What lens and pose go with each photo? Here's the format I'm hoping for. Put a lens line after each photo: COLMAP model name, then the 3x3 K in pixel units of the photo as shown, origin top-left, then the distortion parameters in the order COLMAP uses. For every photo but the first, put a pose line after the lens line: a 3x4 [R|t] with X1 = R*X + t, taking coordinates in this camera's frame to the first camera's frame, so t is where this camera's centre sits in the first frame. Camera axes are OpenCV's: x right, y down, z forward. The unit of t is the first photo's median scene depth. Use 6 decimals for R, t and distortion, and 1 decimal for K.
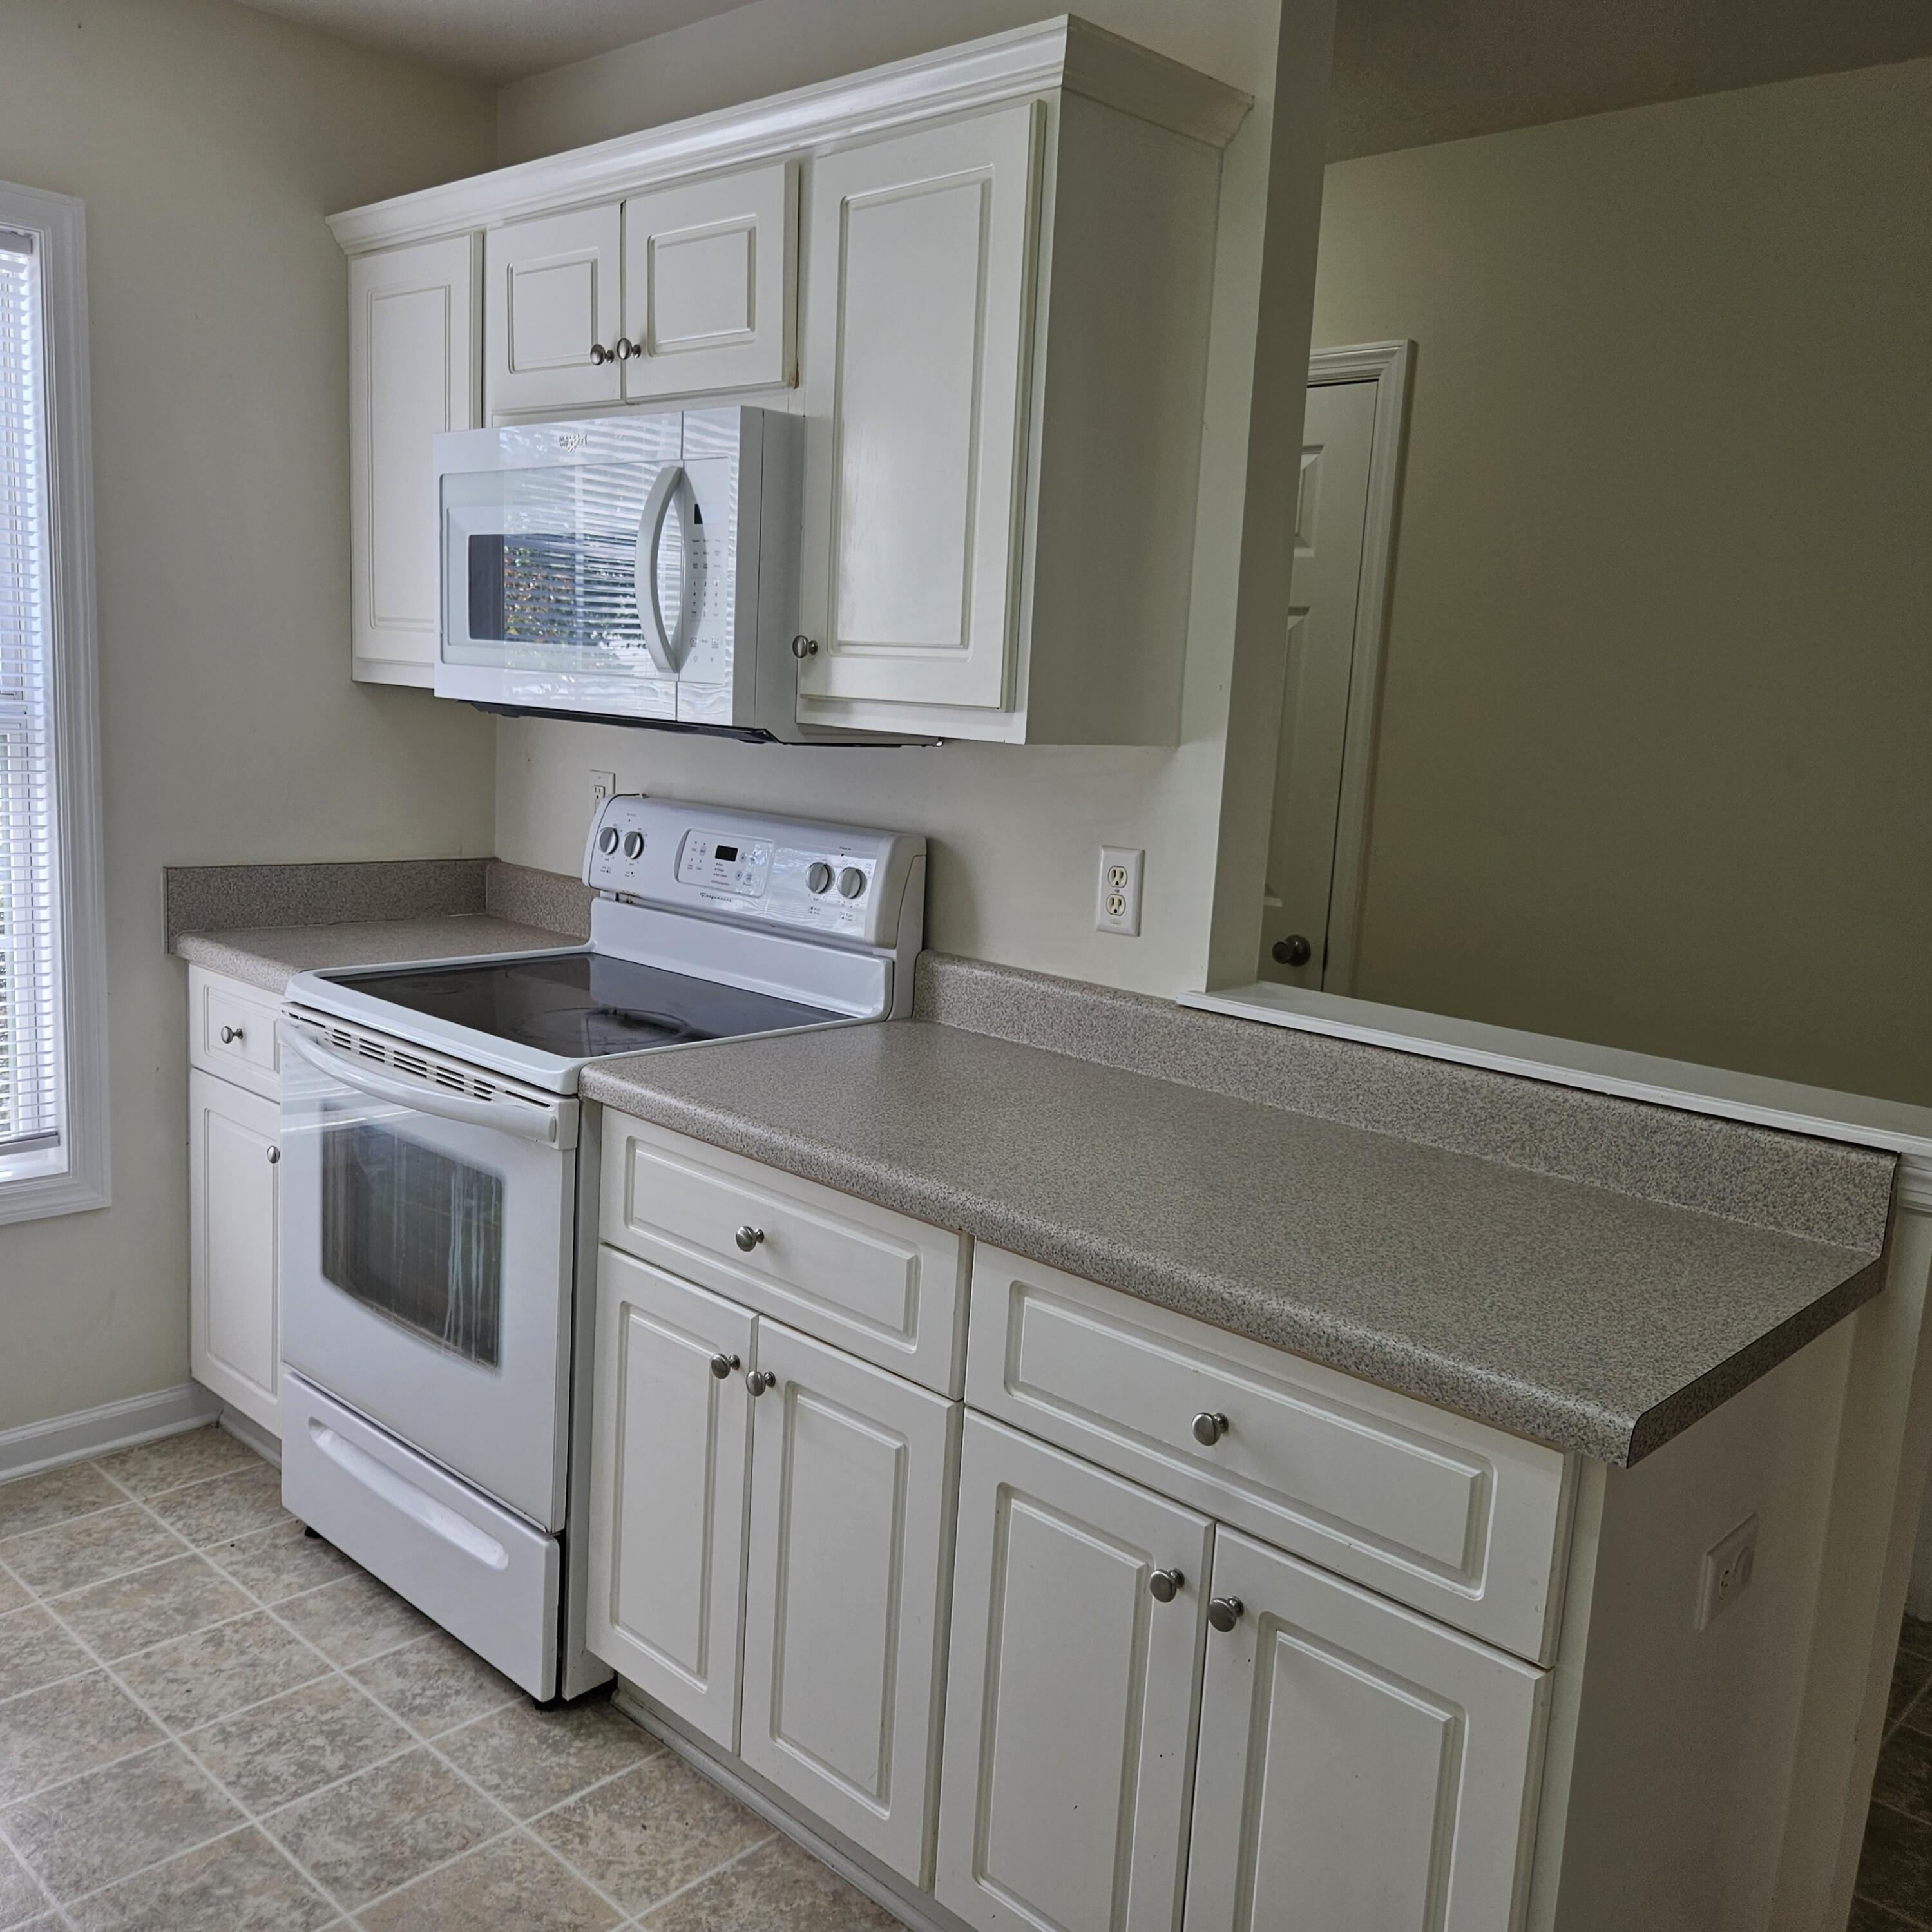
lens RADIAL K [[1712.9, 0, 1057.2], [0, 1712.9, 982.4], [0, 0, 1]] dist [0.053613, -0.053997]
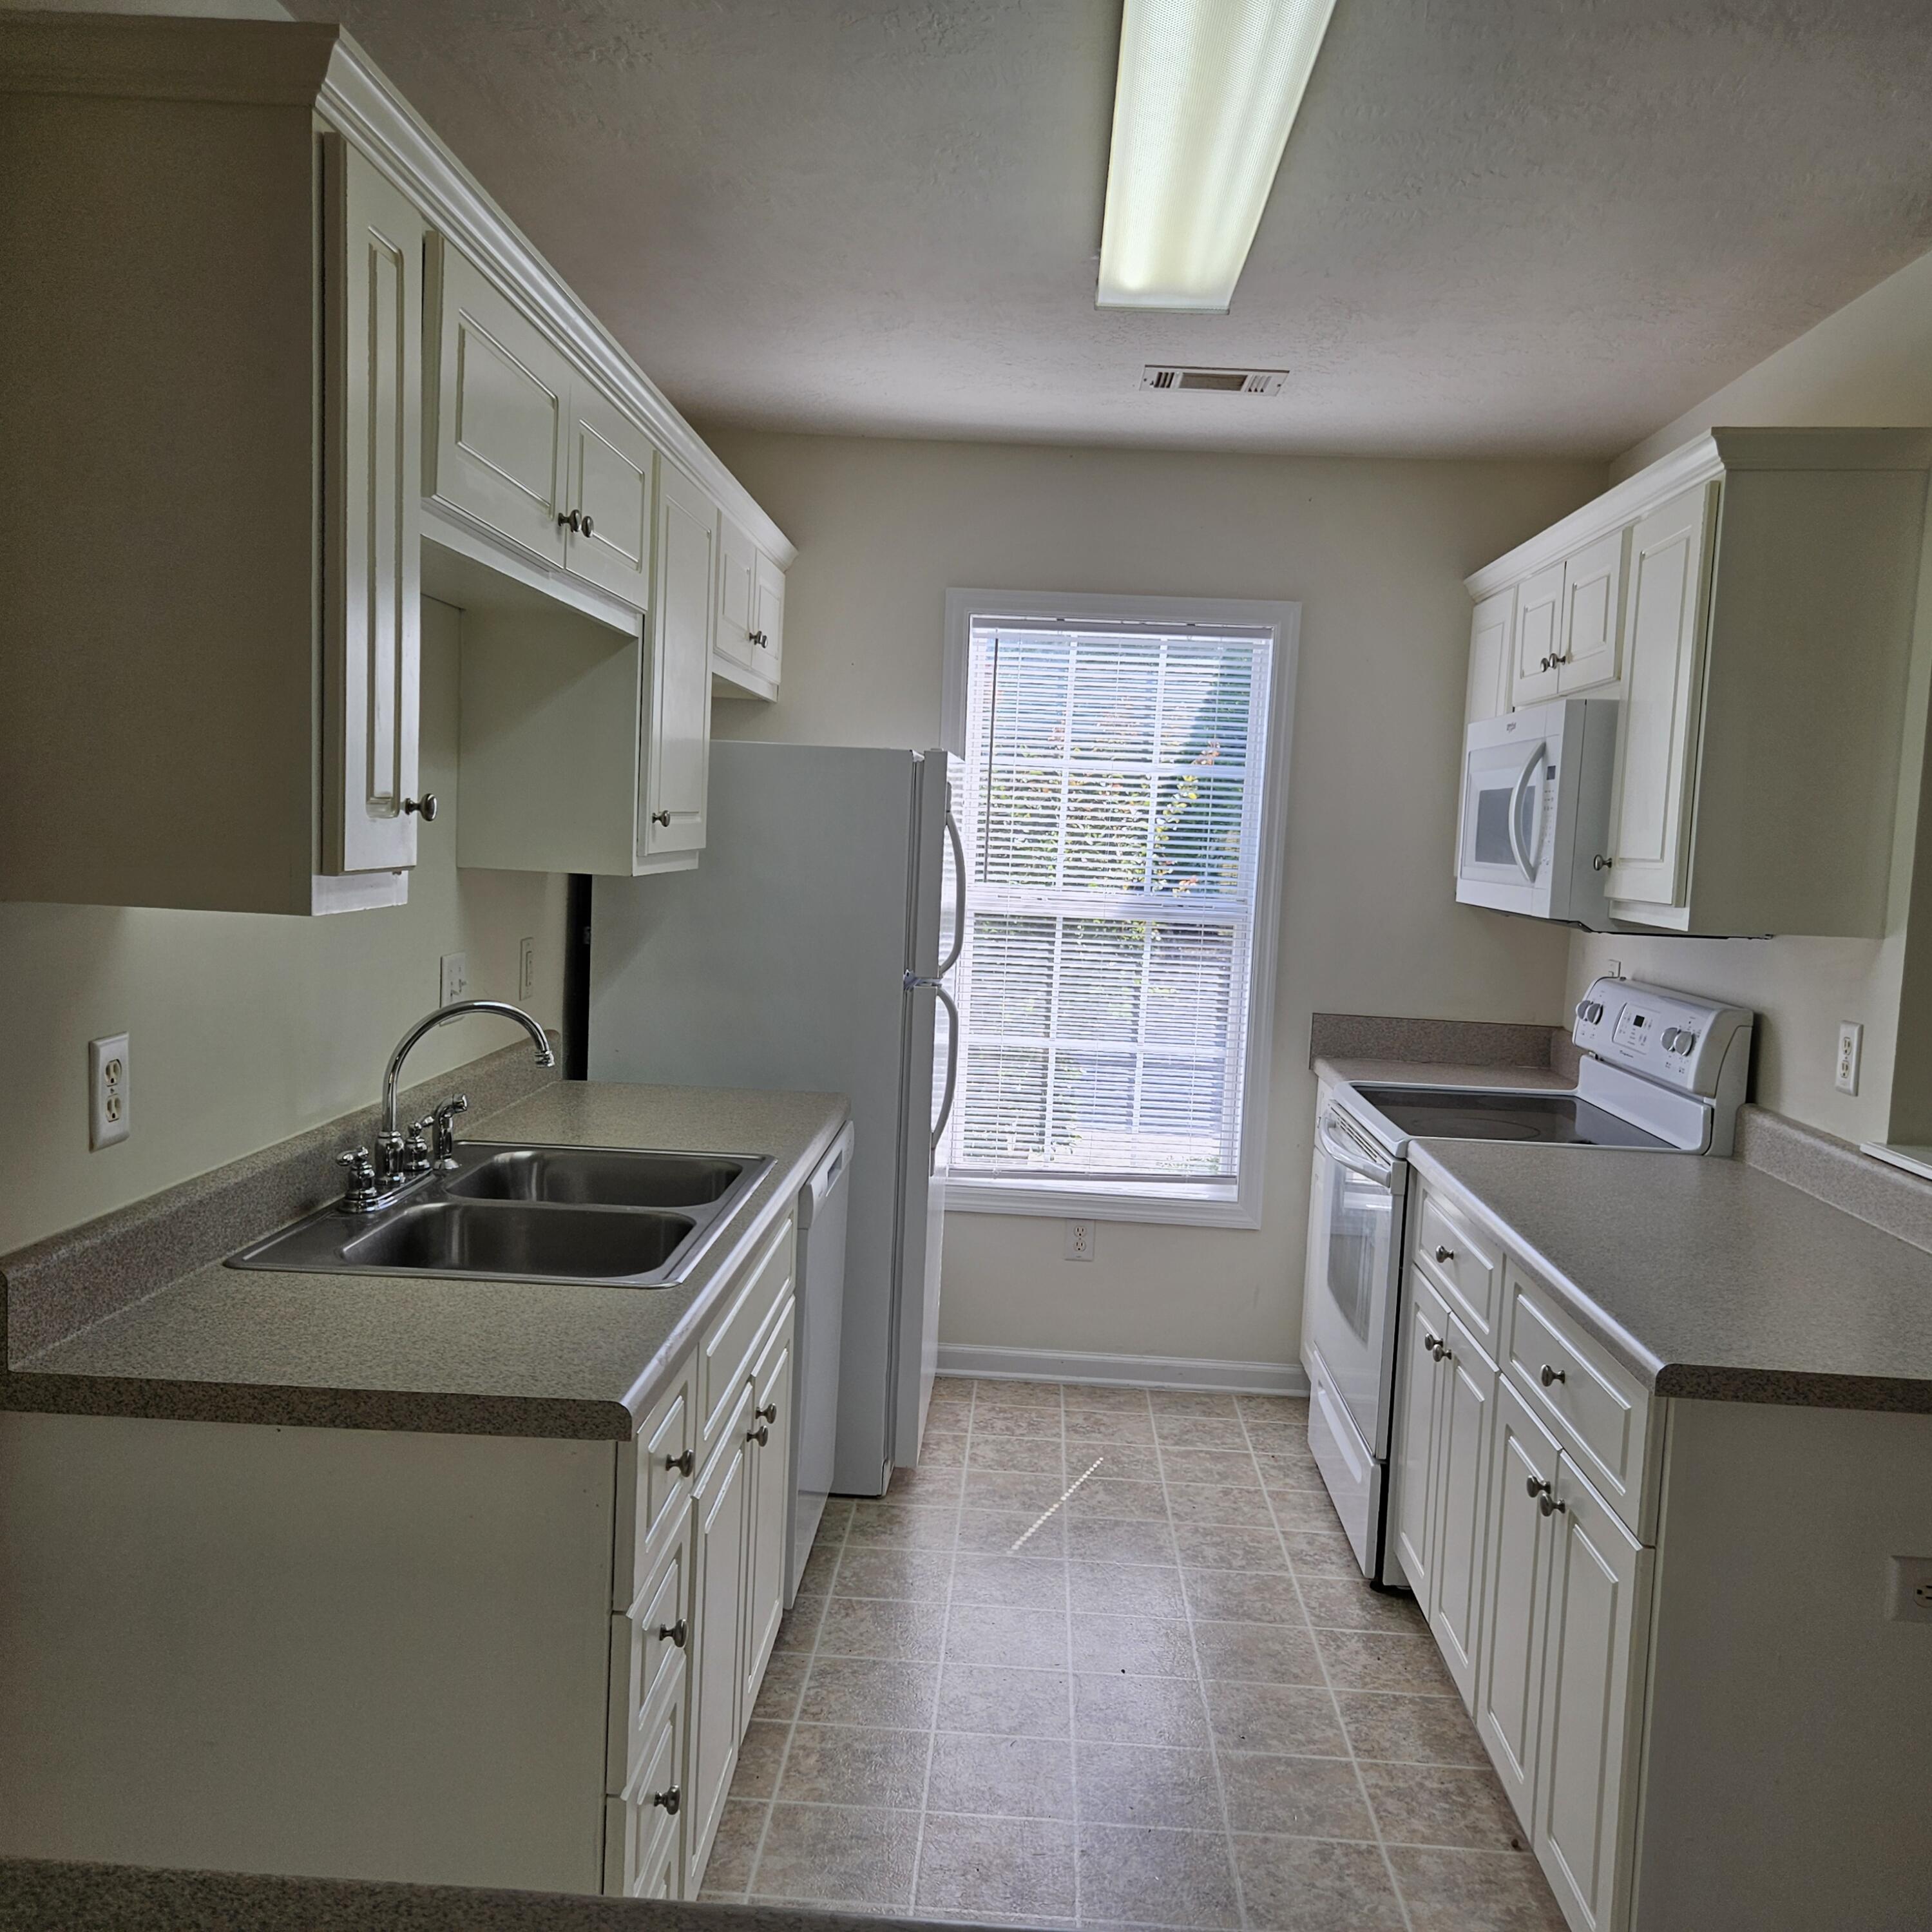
lens RADIAL K [[1712.9, 0, 964.6], [0, 1712.9, 968.6], [0, 0, 1]] dist [0.053613, -0.053997]
pose [[0.630684, 0.030101, -0.775455, 0.534132], [-0.131128, 0.989013, -0.068256, 0.044339], [0.764881, 0.144732, 0.627702, -0.220463]]
